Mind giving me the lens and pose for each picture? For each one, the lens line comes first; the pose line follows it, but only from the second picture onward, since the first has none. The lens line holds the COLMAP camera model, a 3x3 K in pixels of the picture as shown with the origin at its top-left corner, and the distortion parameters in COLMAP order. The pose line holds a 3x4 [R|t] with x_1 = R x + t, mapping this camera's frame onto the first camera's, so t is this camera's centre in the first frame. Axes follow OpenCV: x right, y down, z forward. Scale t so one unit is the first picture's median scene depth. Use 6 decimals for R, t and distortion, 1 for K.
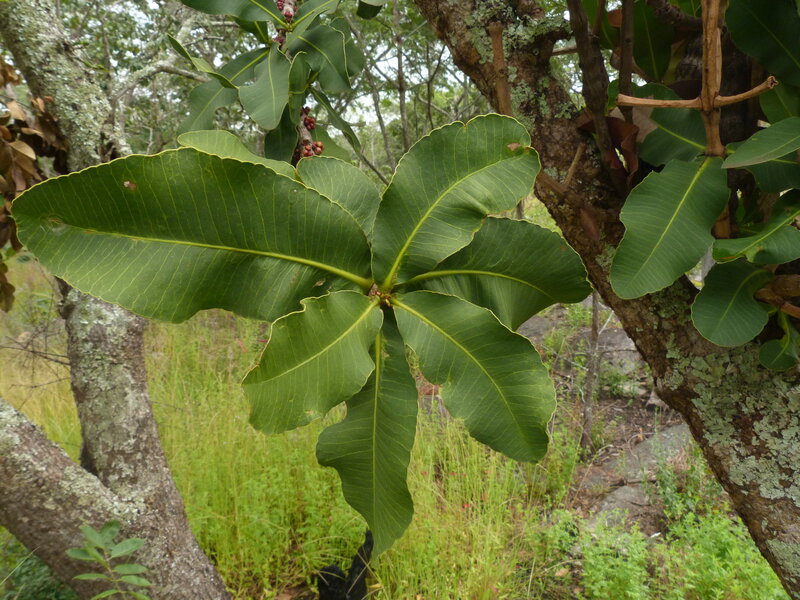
lens RADIAL K [[579.1, 0, 401.5], [0, 579.1, 301.5], [0, 0, 1]] dist [-0.052229, 0.033383]
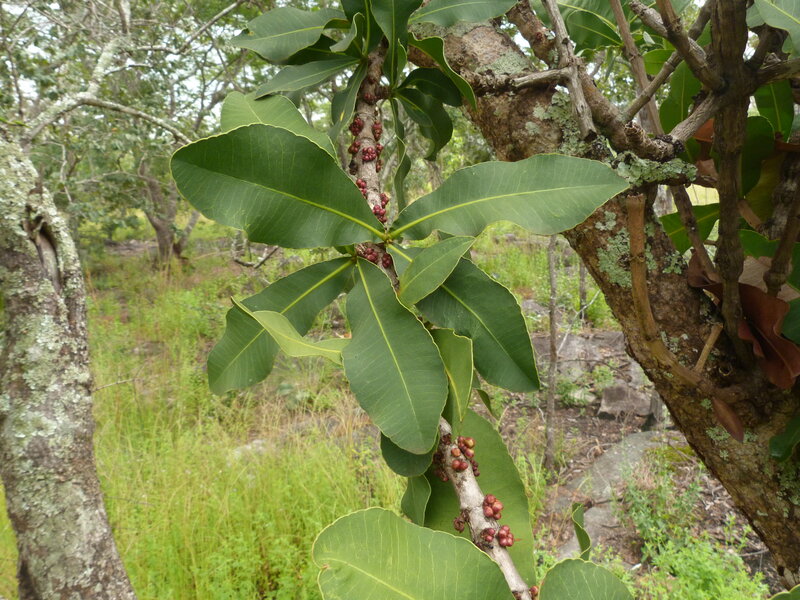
lens RADIAL K [[579.1, 0, 403.2], [0, 579.1, 298.3], [0, 0, 1]] dist [-0.052229, 0.033383]
pose [[0.991207, -0.054569, 0.120545, -0.086696], [0.055050, 0.998483, -0.000661, -0.132245], [-0.120326, 0.007291, 0.992708, 0.102075]]
